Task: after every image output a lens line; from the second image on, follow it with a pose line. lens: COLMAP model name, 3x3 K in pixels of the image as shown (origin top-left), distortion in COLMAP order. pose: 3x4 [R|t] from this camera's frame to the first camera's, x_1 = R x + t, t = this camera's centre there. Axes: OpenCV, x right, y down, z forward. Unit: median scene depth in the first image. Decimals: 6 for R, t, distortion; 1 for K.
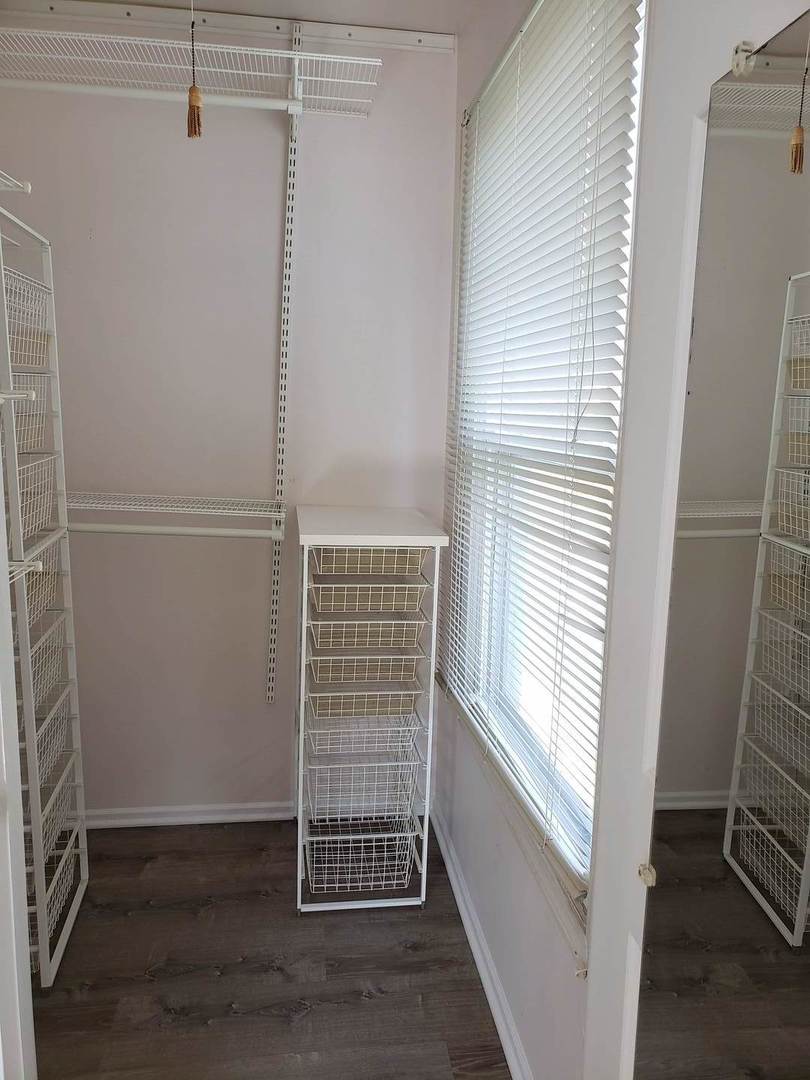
lens RADIAL K [[838.9, 0, 410.8], [0, 838.9, 543.7], [0, 0, 1]] dist [0.030919, -0.014014]
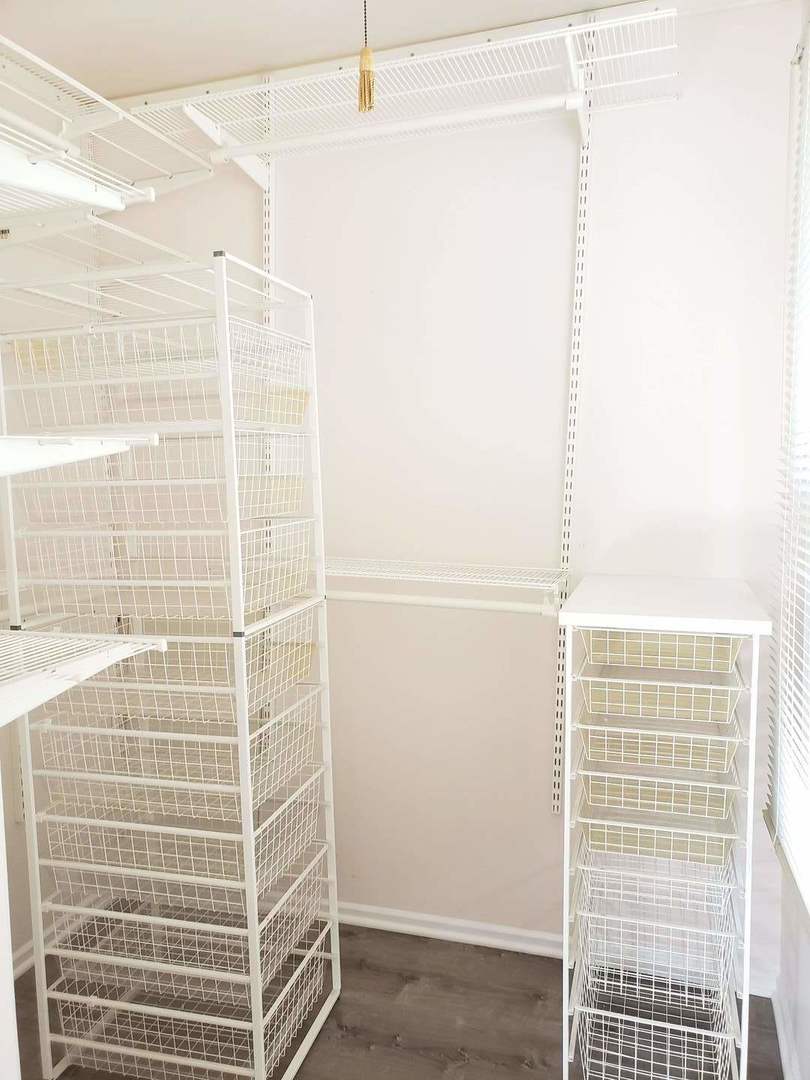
lens RADIAL K [[838.9, 0, 396.1], [0, 838.9, 544.9], [0, 0, 1]] dist [0.030919, -0.014014]
pose [[0.898226, -0.001298, -0.439531, 0.069679], [-0.033157, 0.996946, -0.070705, -0.012288], [0.438281, 0.078082, 0.895440, 0.201474]]
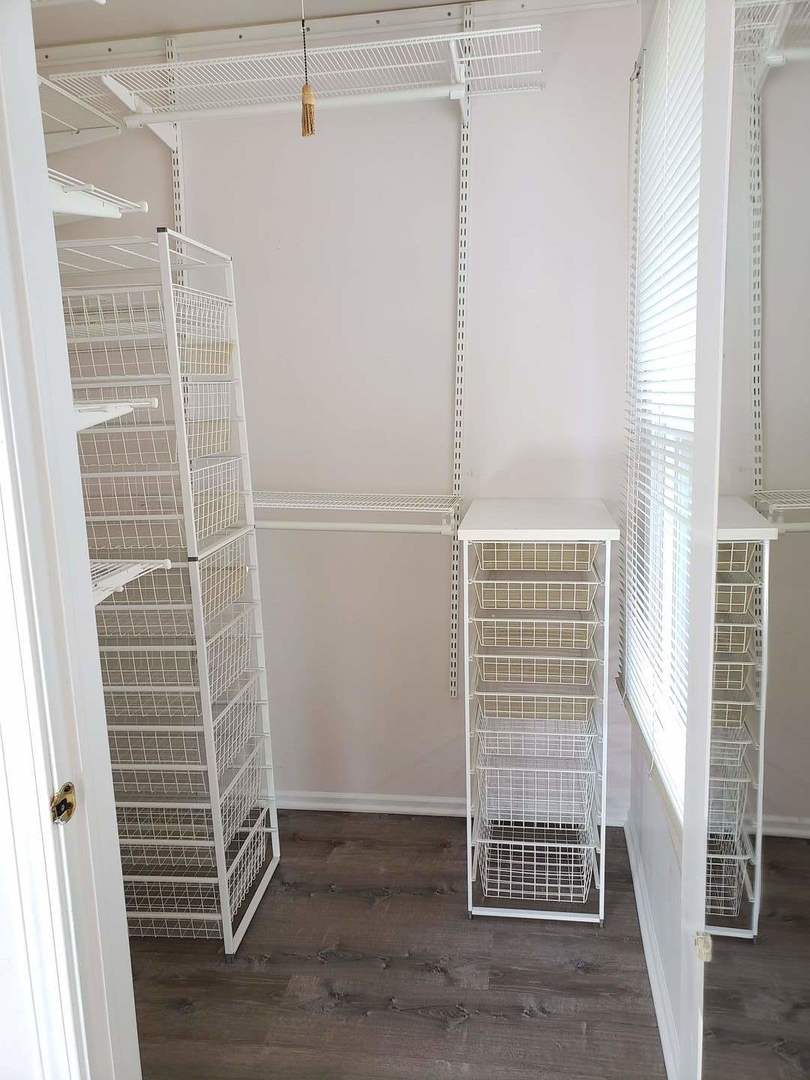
lens RADIAL K [[838.9, 0, 401.1], [0, 838.9, 541.7], [0, 0, 1]] dist [0.030919, -0.014014]
pose [[0.953838, -0.005499, -0.300272, 0.088295], [0.007561, 0.999955, 0.005704, -0.002794], [0.300227, -0.007711, 0.953836, 0.044491]]
